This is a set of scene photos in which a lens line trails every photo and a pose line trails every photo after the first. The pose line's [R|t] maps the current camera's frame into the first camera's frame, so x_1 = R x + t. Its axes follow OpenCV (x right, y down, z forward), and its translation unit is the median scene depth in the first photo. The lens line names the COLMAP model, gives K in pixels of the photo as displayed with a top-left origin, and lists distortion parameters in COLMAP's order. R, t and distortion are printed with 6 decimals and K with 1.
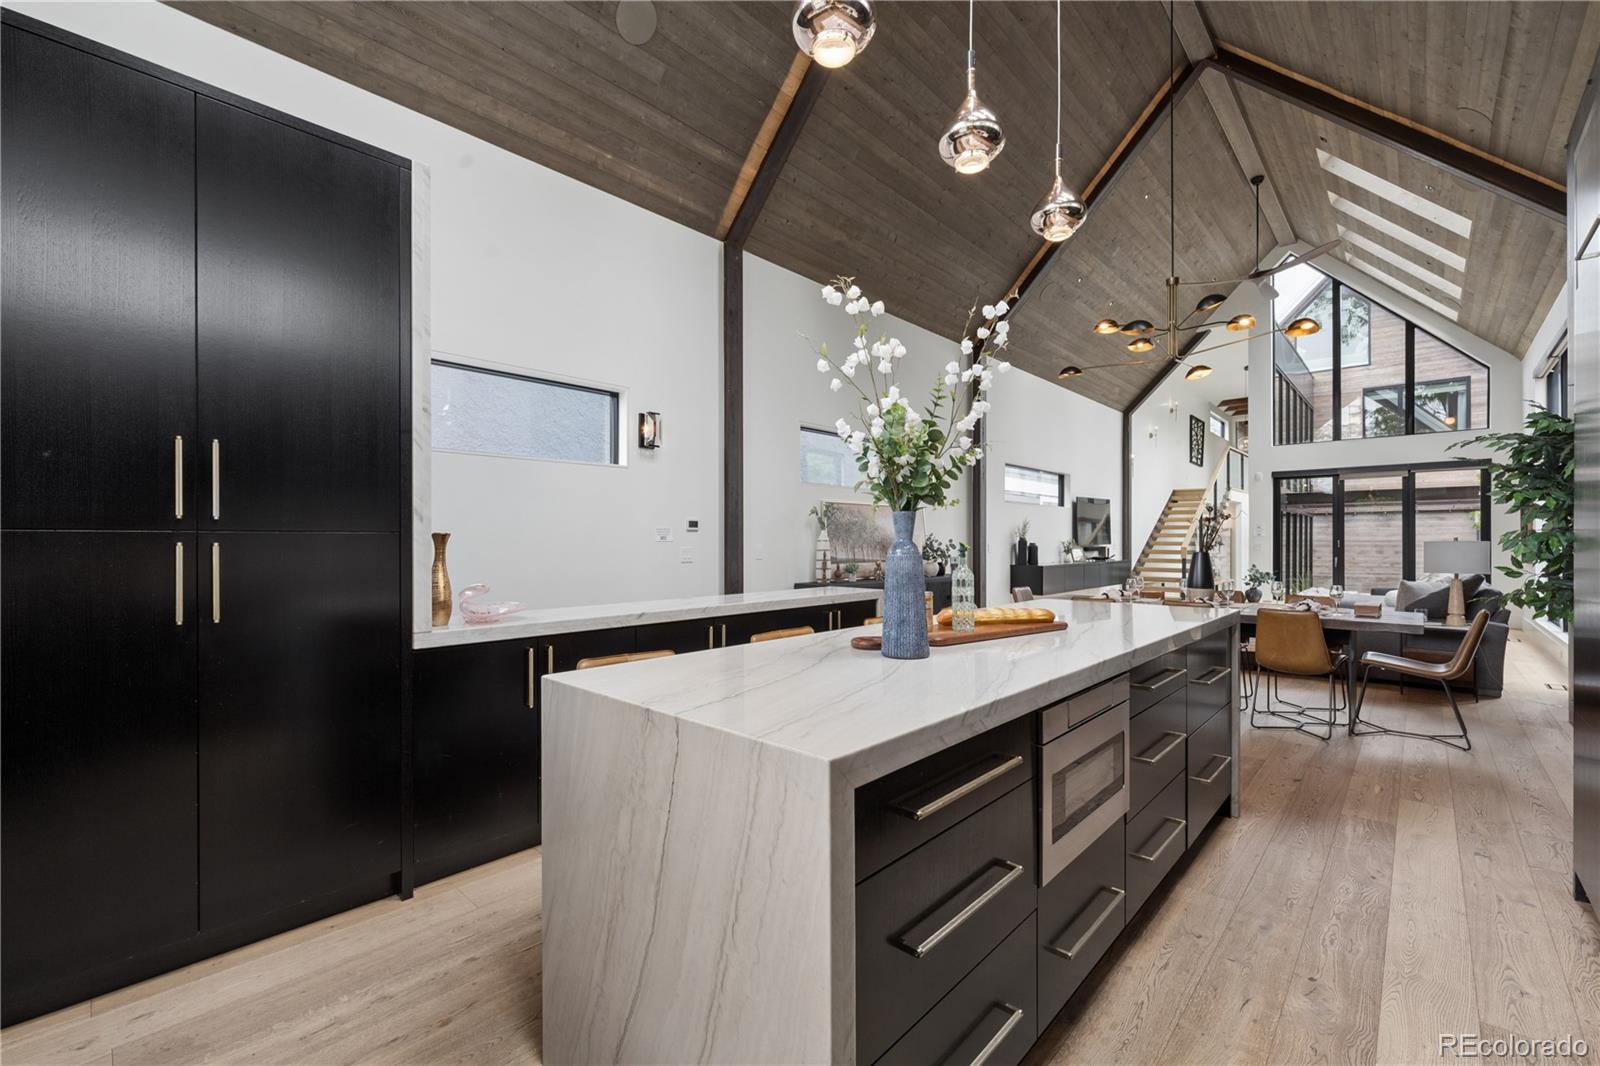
lens RADIAL K [[663.8, 0, 796.5], [0, 663.8, 545.5], [0, 0, 1]] dist [0.000633, 0.000521]
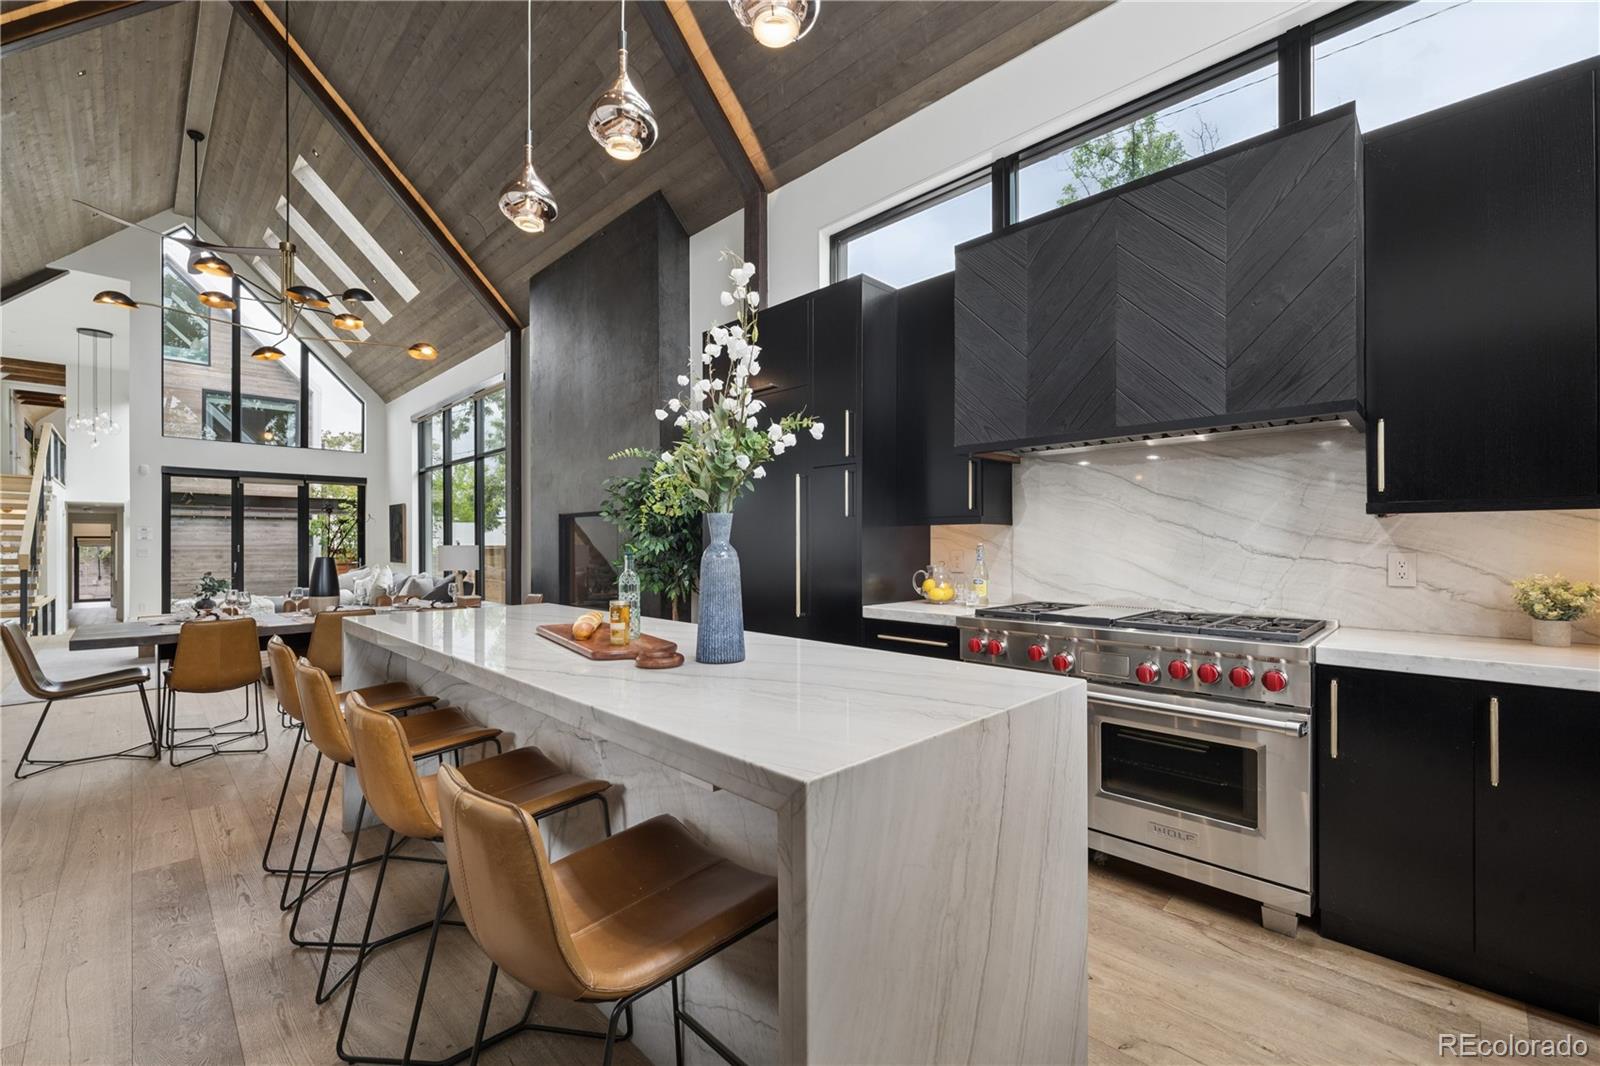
lens RADIAL K [[670.8, 0, 803.6], [0, 670.8, 544.0], [0, 0, 1]] dist [-0.005185, 0.000289]
pose [[0.024668, 0.001404, 0.999695, -0.149923], [0.008743, 0.999960, -0.001620, -0.000403], [-0.999657, 0.008780, 0.024654, 0.156144]]
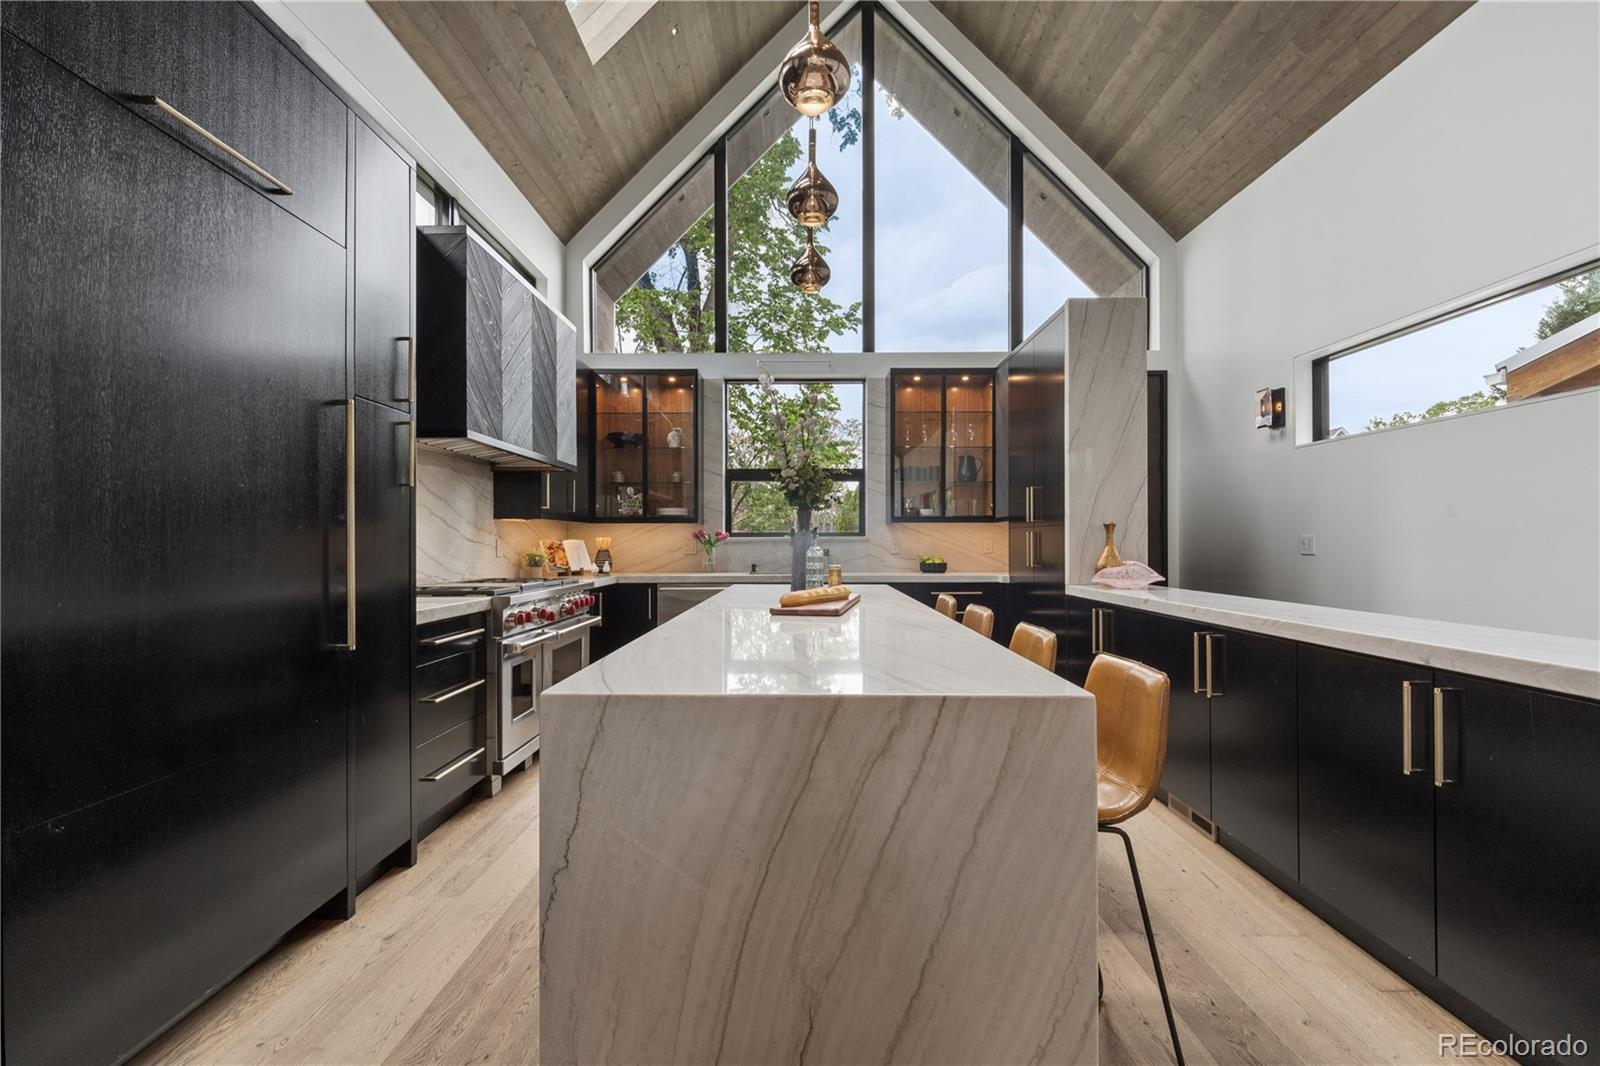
lens RADIAL K [[661.5, 0, 800.6], [0, 661.5, 541.3], [0, 0, 1]] dist [-0.000529, -0.001027]
pose [[-0.731423, 0.001145, -0.681923, 0.243602], [-0.000870, 0.999996, 0.002612, 0.004534], [0.681924, 0.002504, -0.731419, 0.408282]]
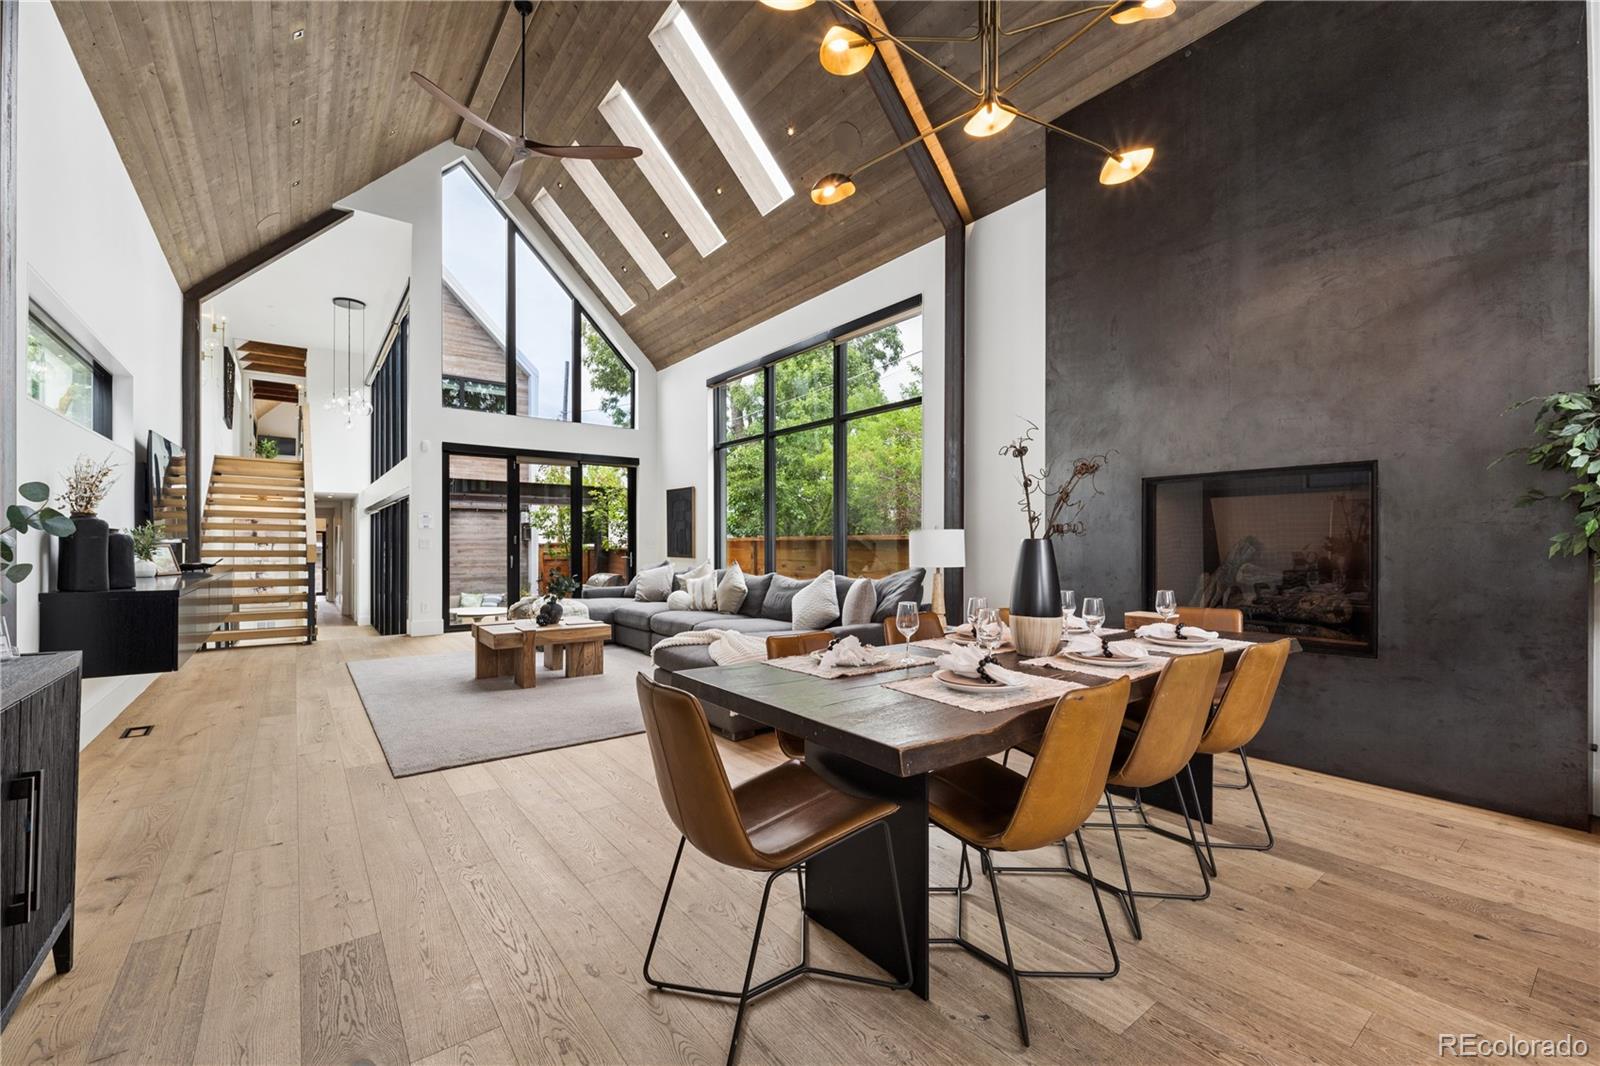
lens RADIAL K [[663.8, 0, 796.5], [0, 663.8, 545.5], [0, 0, 1]] dist [0.000633, 0.000521]
pose [[0.167591, 0.002727, 0.985853, 0.060775], [0.002525, 0.999992, -0.003195, 0.008682], [-0.985853, 0.003025, 0.167583, 0.541582]]
